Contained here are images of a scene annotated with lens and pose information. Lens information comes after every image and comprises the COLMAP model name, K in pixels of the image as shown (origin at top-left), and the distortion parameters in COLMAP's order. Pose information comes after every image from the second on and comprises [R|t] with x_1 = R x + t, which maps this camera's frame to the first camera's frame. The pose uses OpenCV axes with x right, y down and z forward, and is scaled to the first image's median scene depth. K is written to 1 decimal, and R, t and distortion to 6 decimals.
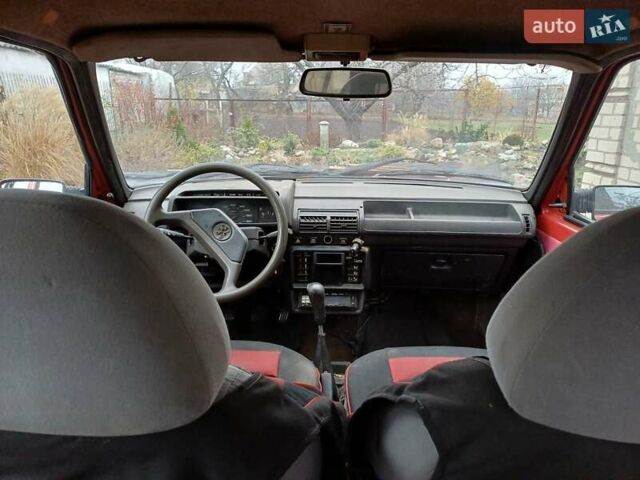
lens RADIAL K [[473.3, 0, 315.6], [0, 473.3, 245.0], [0, 0, 1]] dist [0.042630, -0.048990]
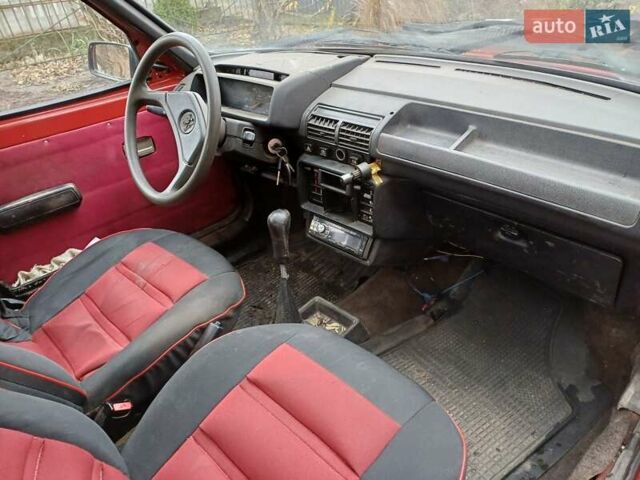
lens RADIAL K [[473.3, 0, 320.9], [0, 473.3, 243.1], [0, 0, 1]] dist [0.042630, -0.048990]
pose [[0.709089, 0.316349, -0.630171, 0.493014], [-0.120652, 0.934964, 0.333595, -0.120429], [0.694720, -0.160517, 0.701141, 0.471727]]
